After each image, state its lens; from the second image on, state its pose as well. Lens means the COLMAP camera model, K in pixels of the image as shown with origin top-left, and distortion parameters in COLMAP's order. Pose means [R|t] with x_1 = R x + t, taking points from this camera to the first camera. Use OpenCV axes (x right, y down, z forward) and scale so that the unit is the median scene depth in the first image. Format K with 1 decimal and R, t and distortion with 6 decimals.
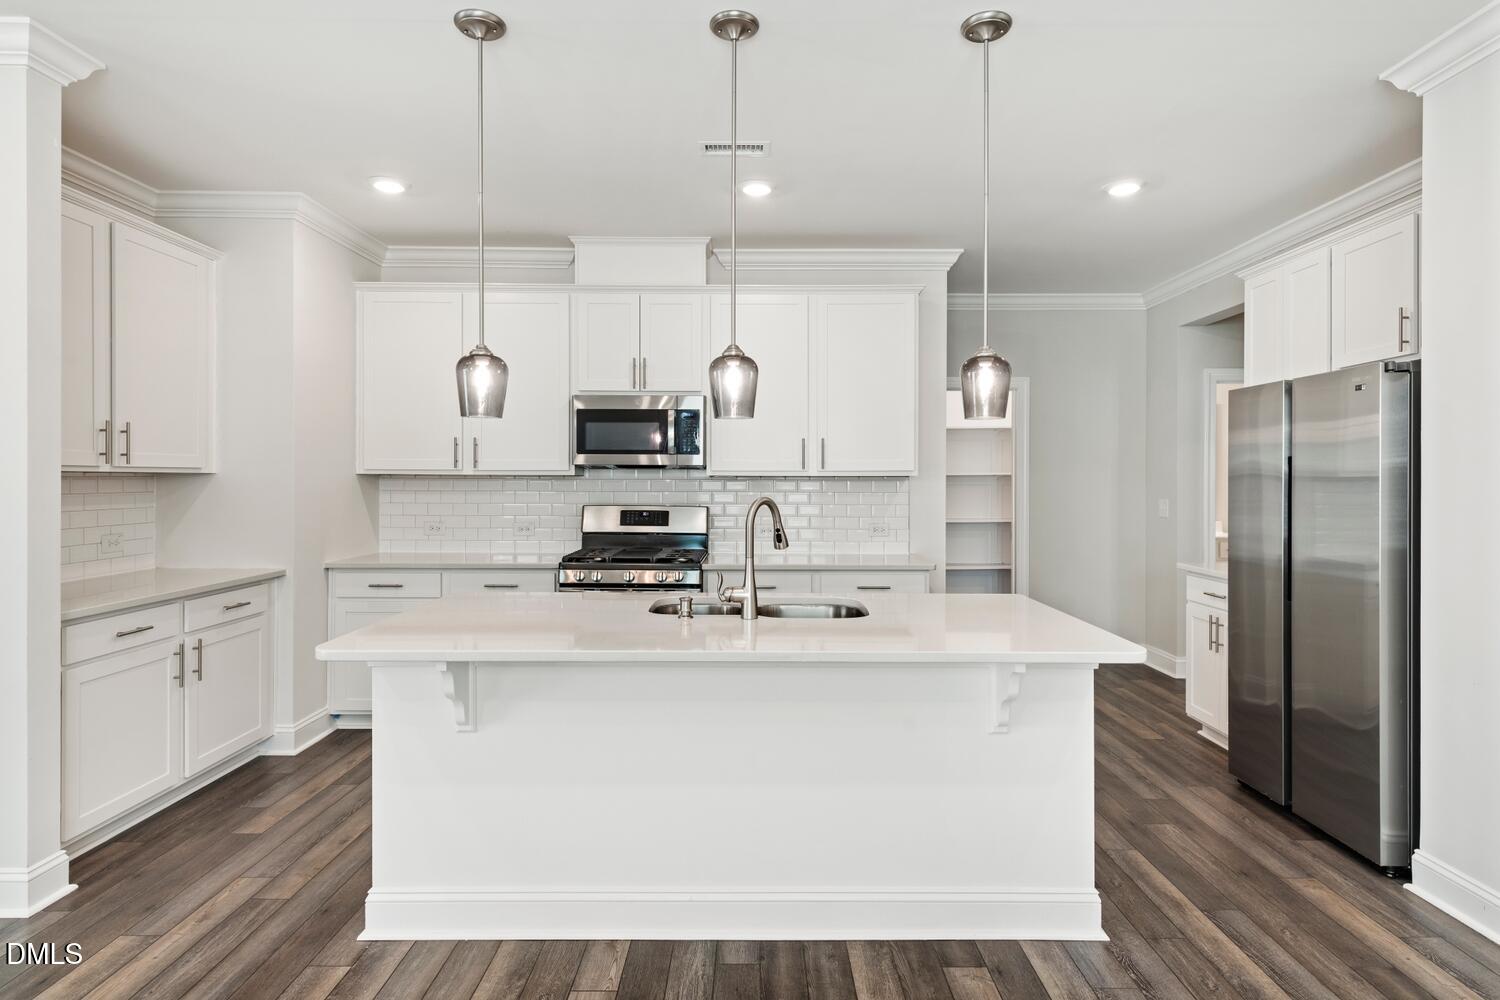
lens RADIAL K [[834.6, 0, 749.8], [0, 834.6, 492.9], [0, 0, 1]] dist [0.022837, -0.002437]
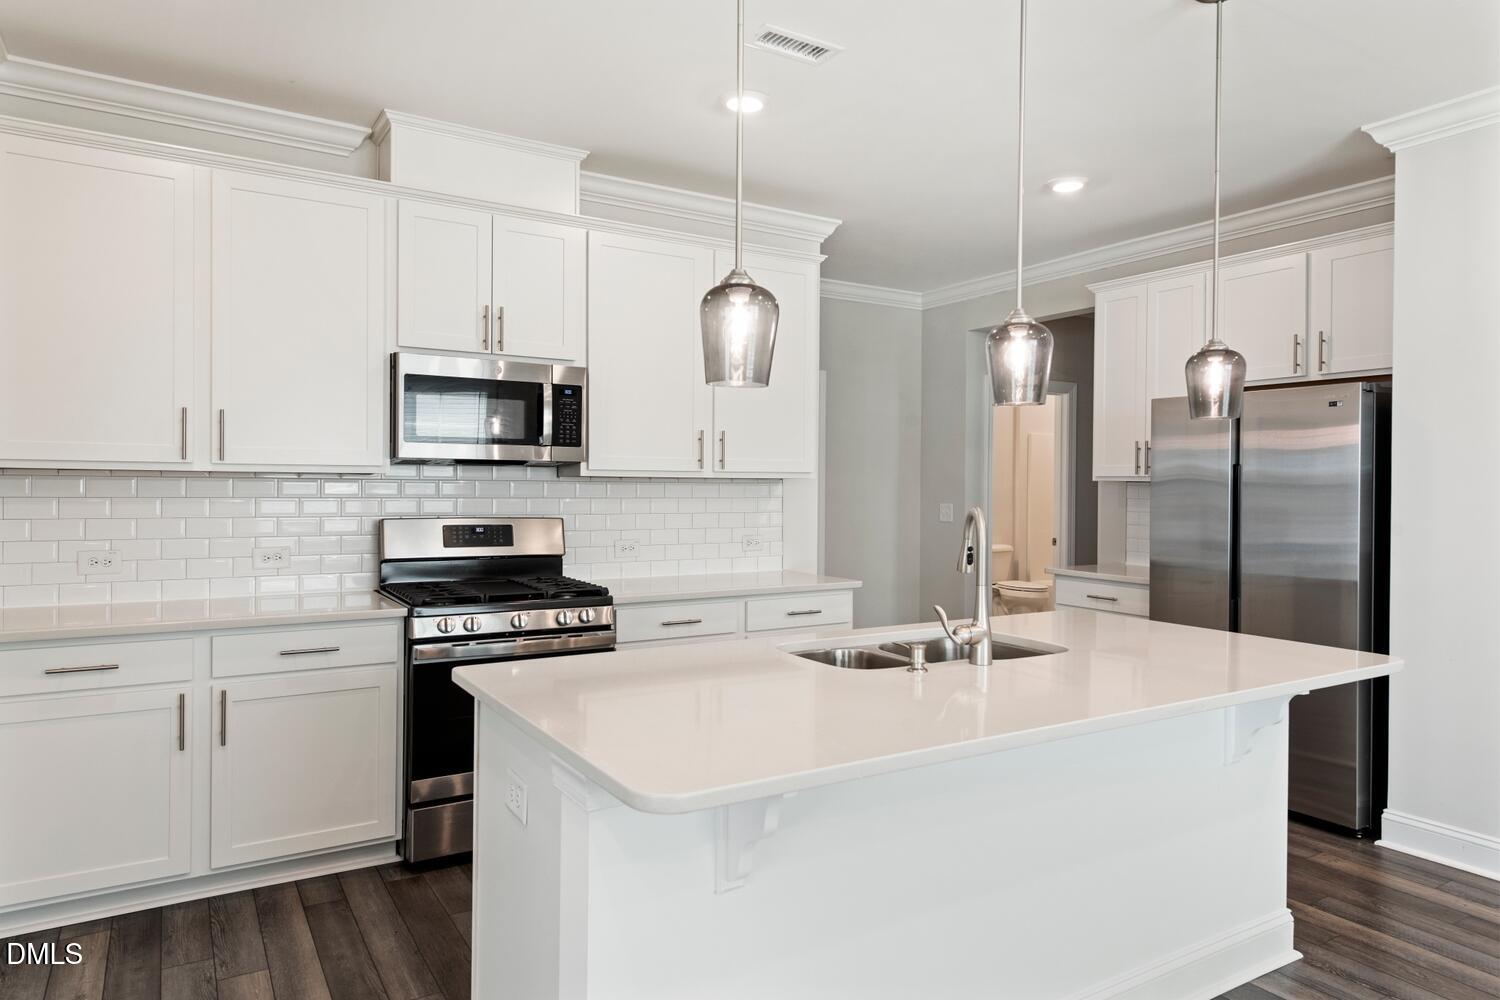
lens RADIAL K [[957.9, 0, 752.8], [0, 957.9, 499.3], [0, 0, 1]] dist [0.020115, -0.001014]
pose [[0.846385, -0.003620, 0.532560, -0.425010], [0.002071, 0.999992, 0.003507, -0.003449], [-0.532568, -0.001865, 0.846385, 0.233759]]
